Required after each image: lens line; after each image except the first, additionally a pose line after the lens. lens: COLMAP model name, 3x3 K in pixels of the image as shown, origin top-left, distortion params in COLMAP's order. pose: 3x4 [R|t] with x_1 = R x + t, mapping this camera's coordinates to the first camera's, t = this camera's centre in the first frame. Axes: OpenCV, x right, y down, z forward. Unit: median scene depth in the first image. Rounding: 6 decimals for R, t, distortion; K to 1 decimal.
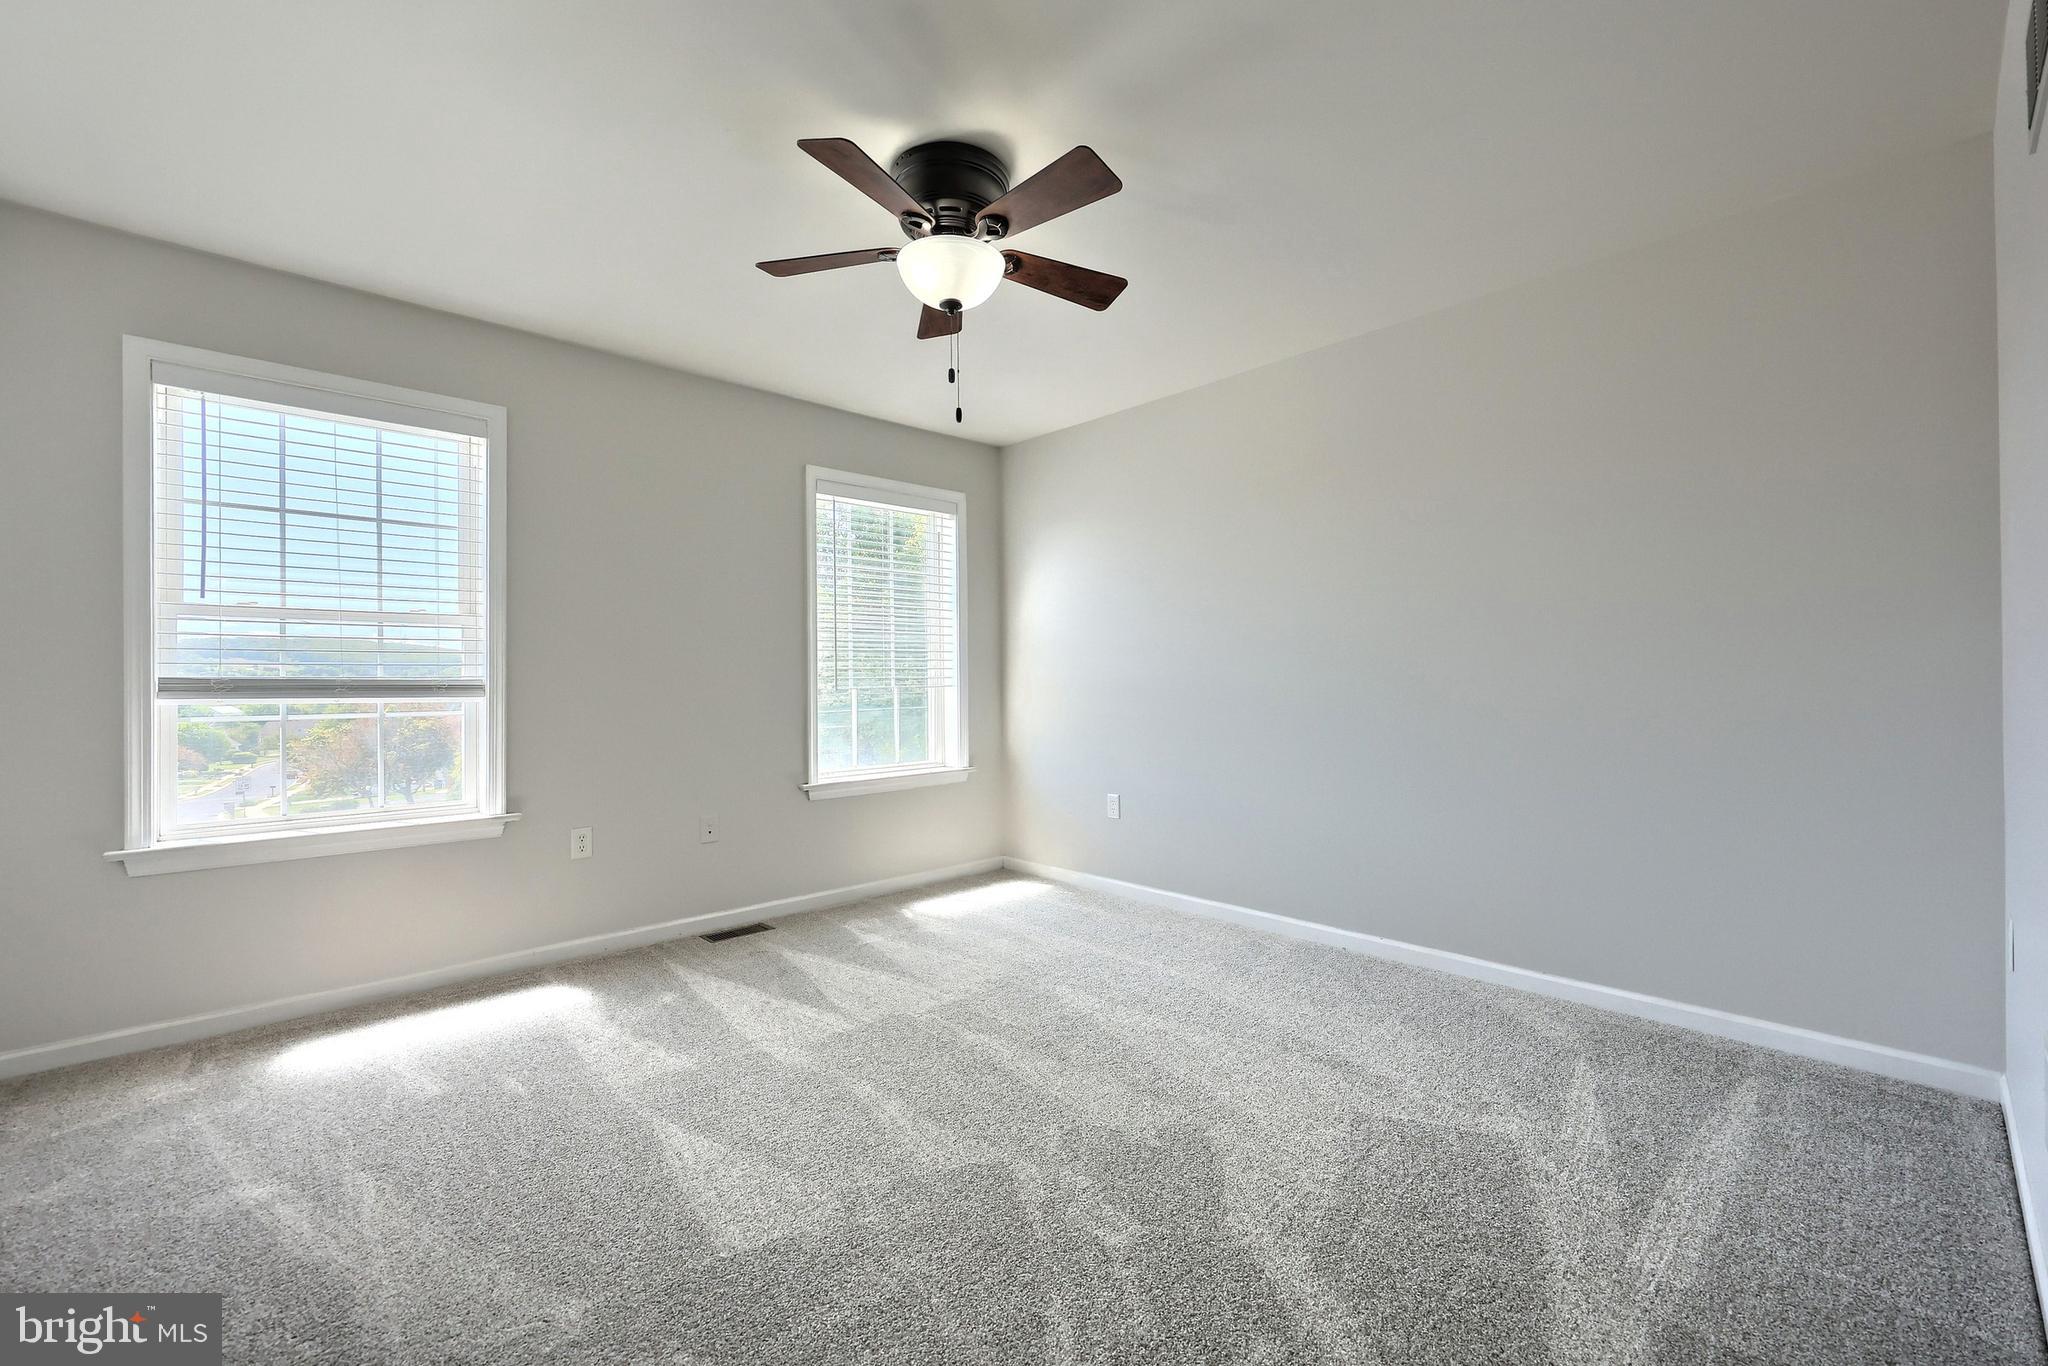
lens RADIAL K [[890.0, 0, 1027.7], [0, 890.0, 648.6], [0, 0, 1]] dist [-0.000133, -0.000032]
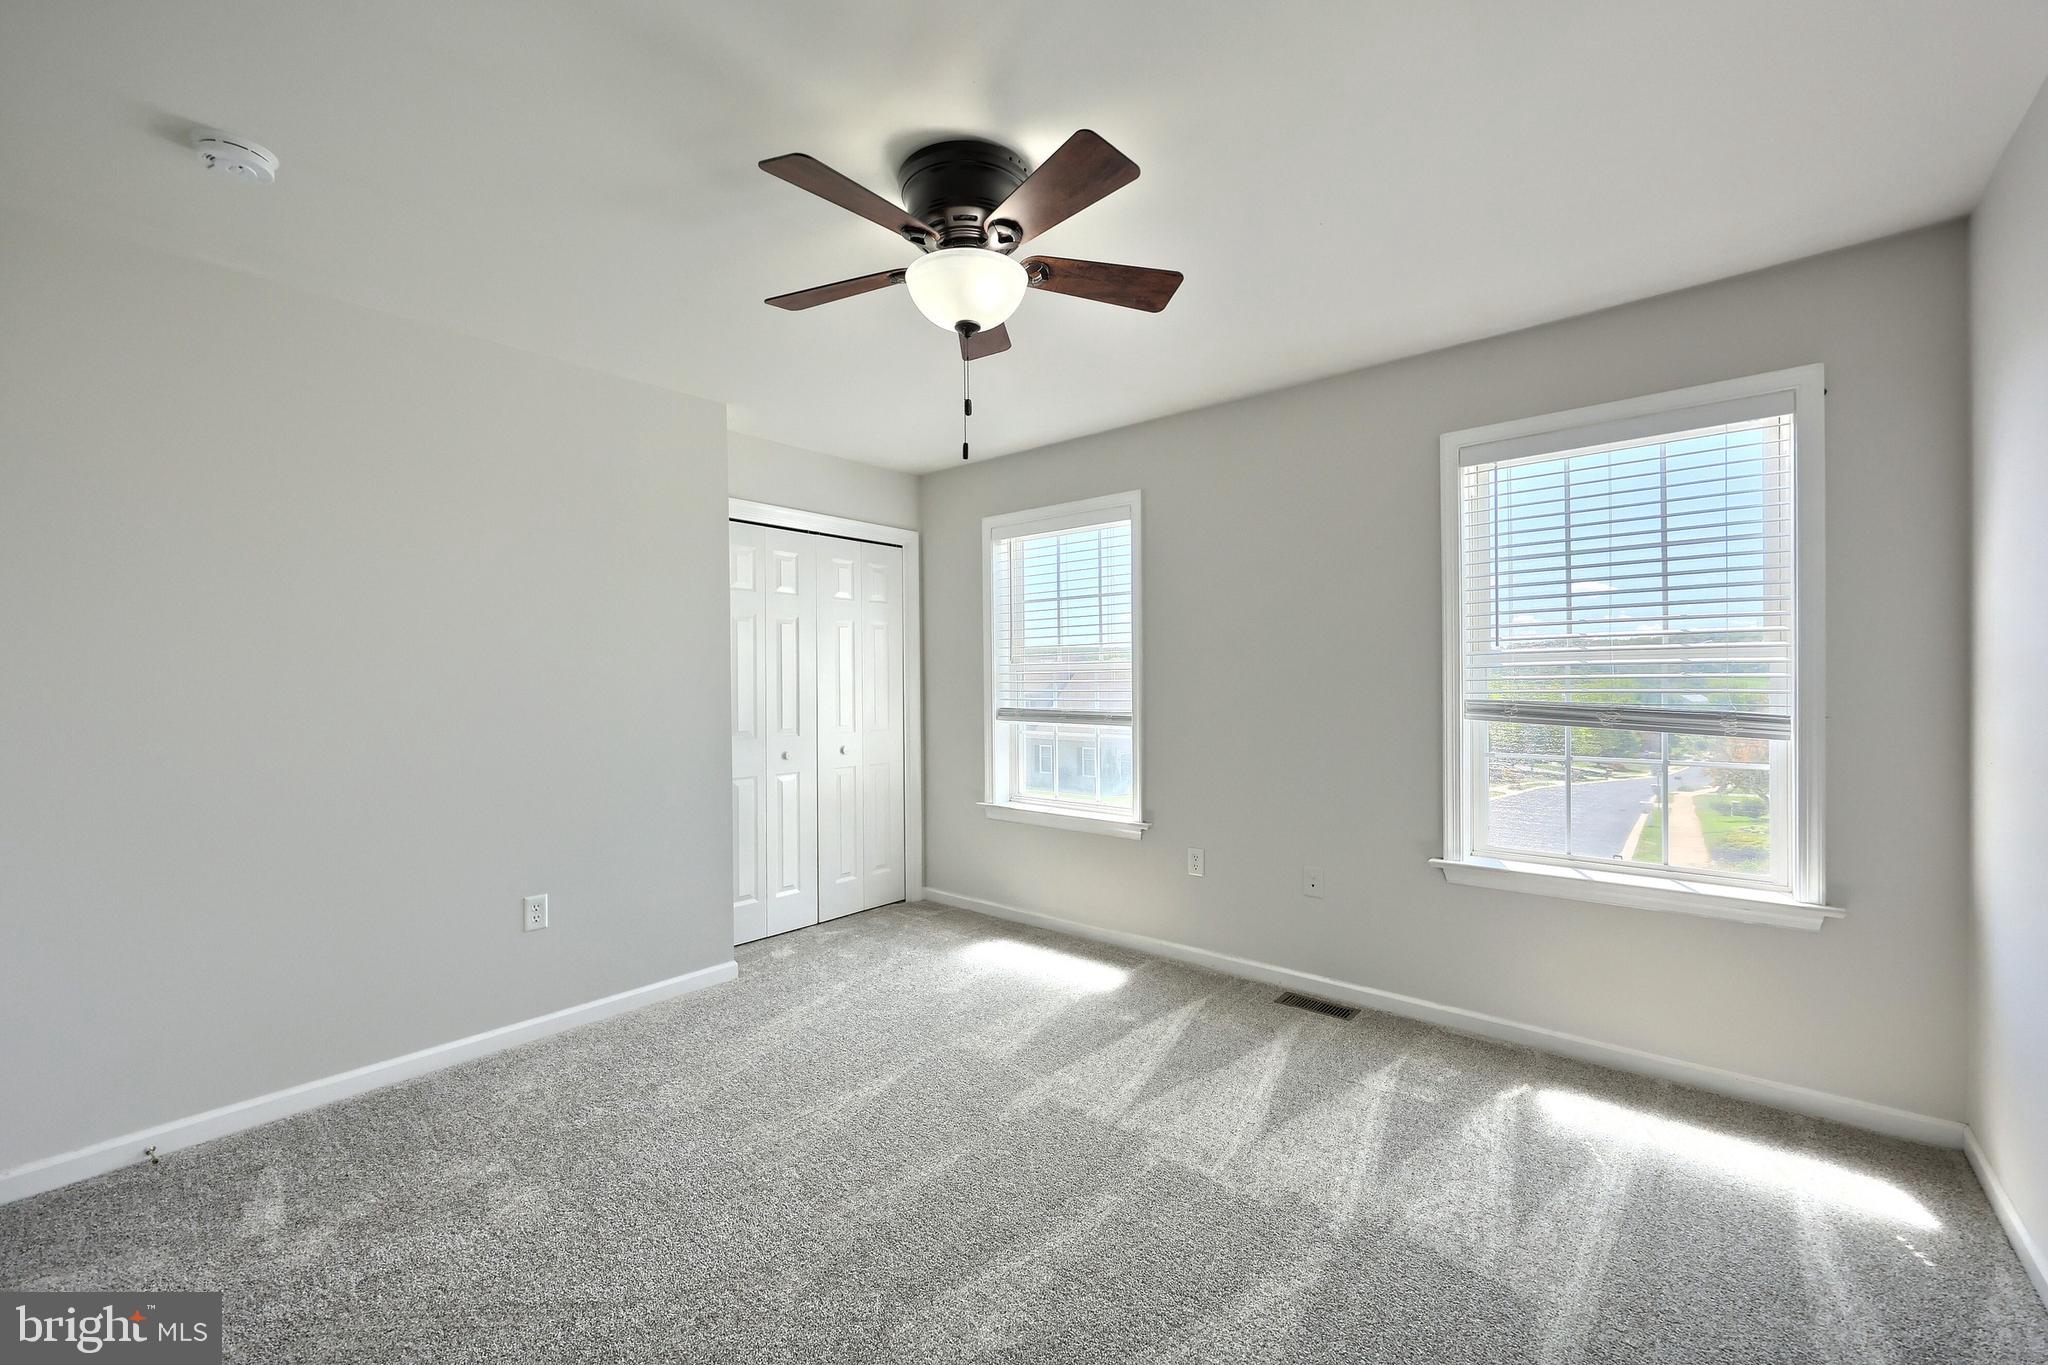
lens RADIAL K [[823.1, 0, 1015.4], [0, 823.1, 684.2], [0, 0, 1]] dist [-0.000231, -0.000147]
pose [[0.083240, -0.005883, -0.996512, 0.520939], [0.030796, 0.999520, -0.003329, -0.006079], [0.996054, -0.030412, 0.083381, 0.727542]]
